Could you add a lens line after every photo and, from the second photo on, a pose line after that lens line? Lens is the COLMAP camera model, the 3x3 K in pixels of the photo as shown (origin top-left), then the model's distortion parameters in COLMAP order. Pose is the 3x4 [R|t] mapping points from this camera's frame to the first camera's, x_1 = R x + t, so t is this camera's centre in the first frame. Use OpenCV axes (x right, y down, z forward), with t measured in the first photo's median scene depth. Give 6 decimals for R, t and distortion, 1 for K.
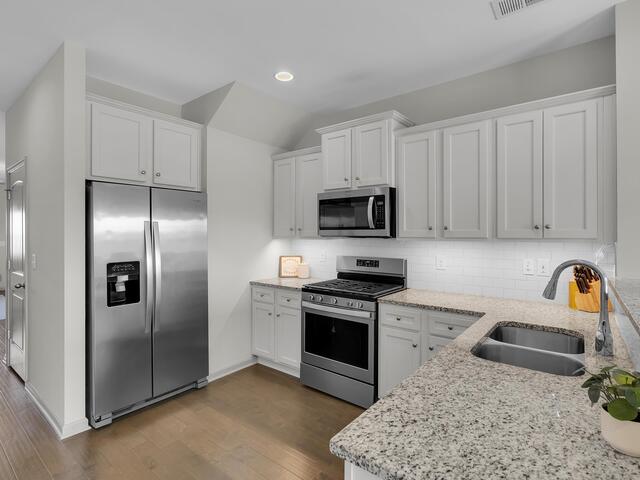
lens RADIAL K [[331.7, 0, 317.1], [0, 331.7, 235.2], [0, 0, 1]] dist [-0.004788, 0.000255]
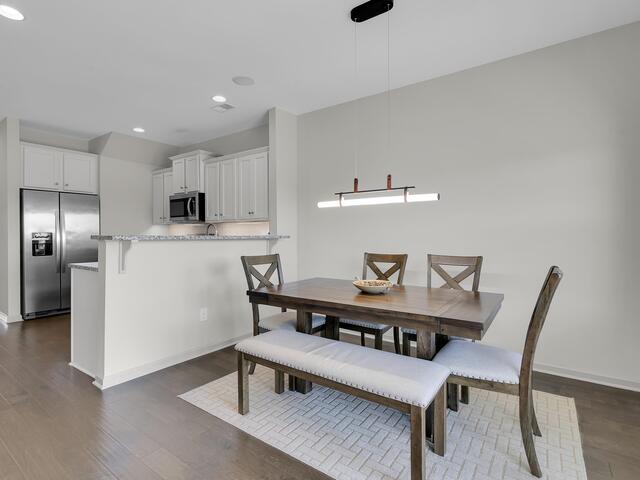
lens RADIAL K [[331.7, 0, 317.1], [0, 331.7, 235.2], [0, 0, 1]] dist [-0.004788, 0.000255]
pose [[0.998736, -0.004216, 0.050091, 0.754117], [0.004029, 0.999985, 0.003823, 0.080241], [-0.050107, -0.003617, 0.998737, -0.812474]]
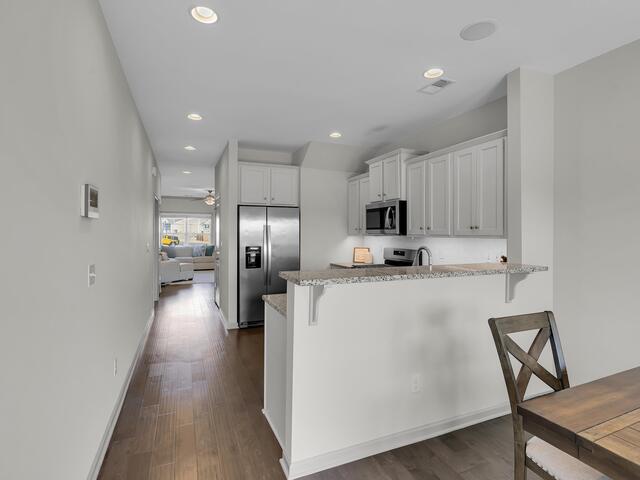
lens RADIAL K [[331.7, 0, 317.1], [0, 331.7, 235.2], [0, 0, 1]] dist [-0.004788, 0.000255]
pose [[0.878150, 0.004440, -0.478364, 0.592675], [-0.001512, 0.999978, 0.006507, 0.000183], [0.478382, -0.004991, 0.878137, -0.464857]]
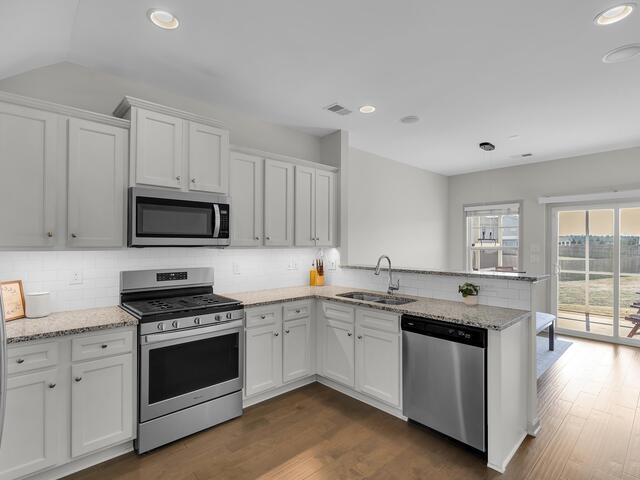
lens RADIAL K [[322.7, 0, 318.1], [0, 322.7, 243.3], [0, 0, 1]] dist [-0.004737, -0.001222]
pose [[0.155782, 0.001380, 0.987791, -0.713928], [0.001569, 0.999997, -0.001644, 0.000248], [-0.987790, 0.001806, 0.155779, 0.559468]]
